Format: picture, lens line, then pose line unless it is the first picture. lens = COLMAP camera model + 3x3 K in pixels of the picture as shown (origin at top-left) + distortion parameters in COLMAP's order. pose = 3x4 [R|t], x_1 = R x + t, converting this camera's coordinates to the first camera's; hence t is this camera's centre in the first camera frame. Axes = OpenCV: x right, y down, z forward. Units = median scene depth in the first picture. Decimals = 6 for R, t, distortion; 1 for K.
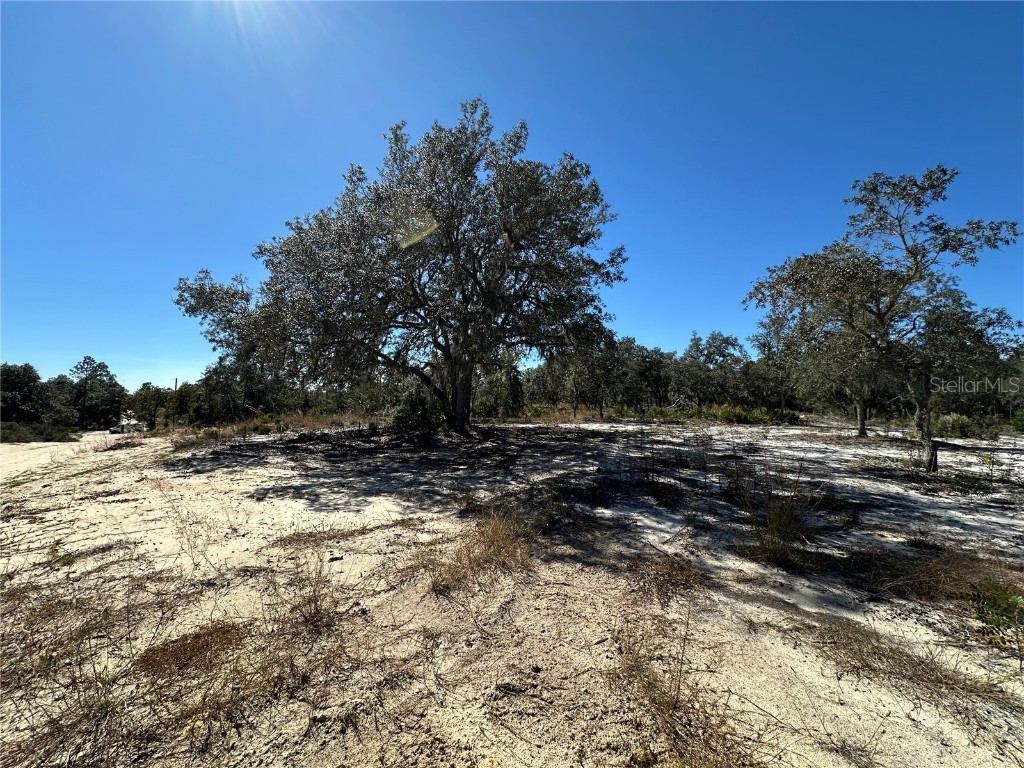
lens RADIAL K [[406.9, 0, 509.9], [0, 406.9, 383.5], [0, 0, 1]] dist [-0.004013, 0.000468]
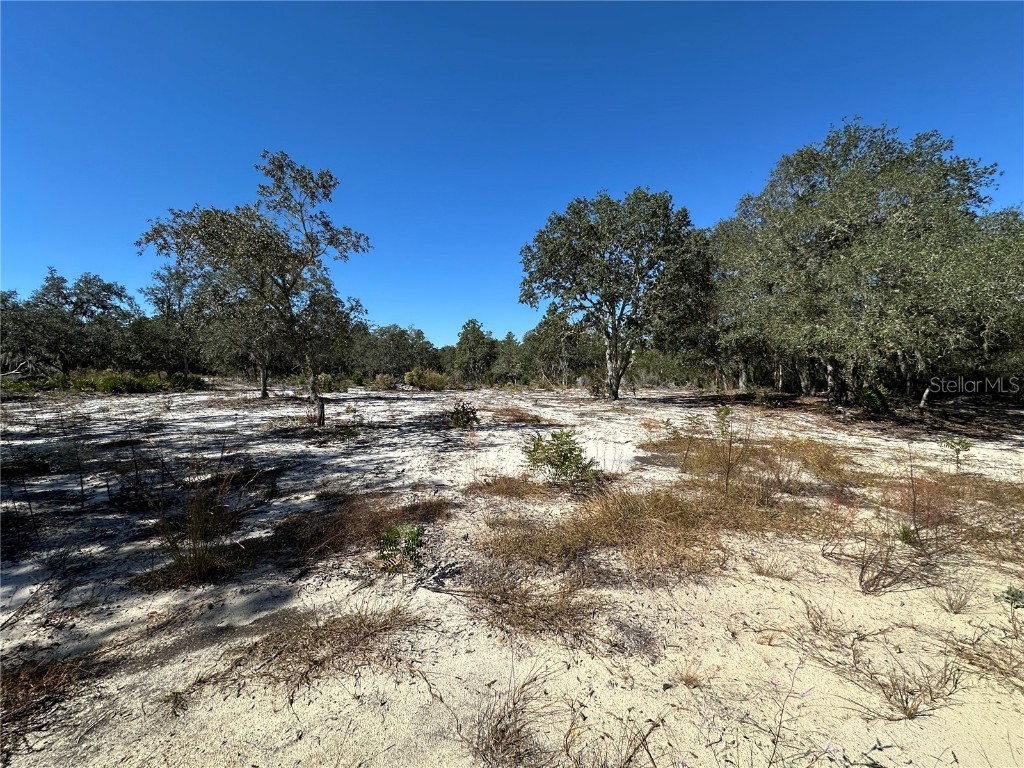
lens RADIAL K [[406.9, 0, 510.0], [0, 406.9, 383.8], [0, 0, 1]] dist [-0.004013, 0.000468]
pose [[0.298505, -0.054165, 0.952870, 0.032926], [-0.035552, 0.997064, 0.067815, -0.009526], [-0.953746, -0.054120, 0.295703, 0.071389]]
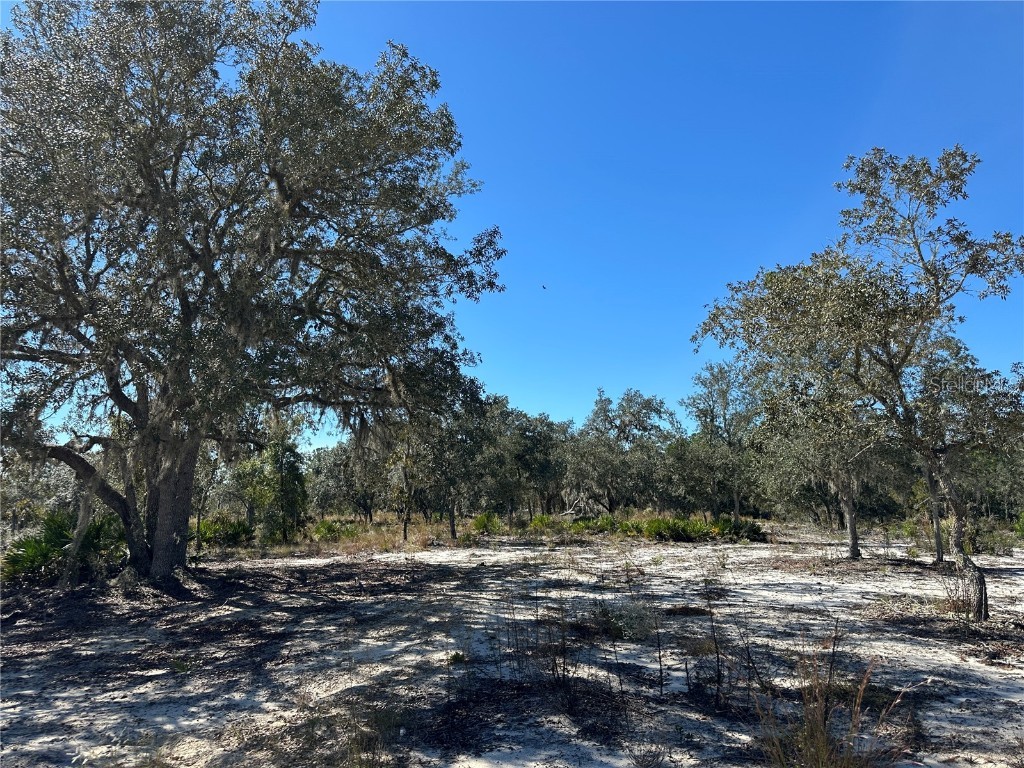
lens RADIAL K [[716.1, 0, 508.0], [0, 716.1, 391.1], [0, 0, 1]] dist [0.057653, -0.060584]
pose [[0.954965, 0.026380, 0.295544, 0.009566], [0.008214, 0.993308, -0.115200, -0.005937], [-0.296606, 0.112440, 0.948358, 0.092225]]
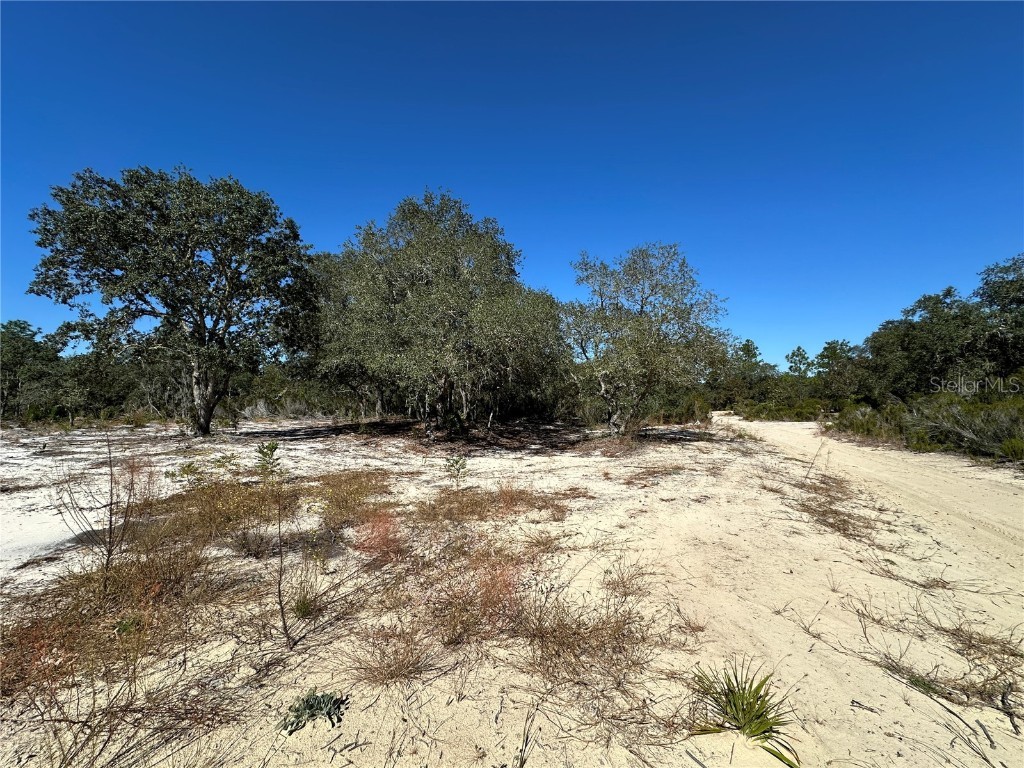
lens RADIAL K [[406.9, 0, 510.3], [0, 406.9, 383.8], [0, 0, 1]] dist [-0.004013, 0.000468]
pose [[-0.446012, 0.012311, 0.894942, 0.158652], [-0.047546, 0.998168, -0.037427, -0.011800], [-0.893763, -0.059244, -0.444609, -0.155138]]
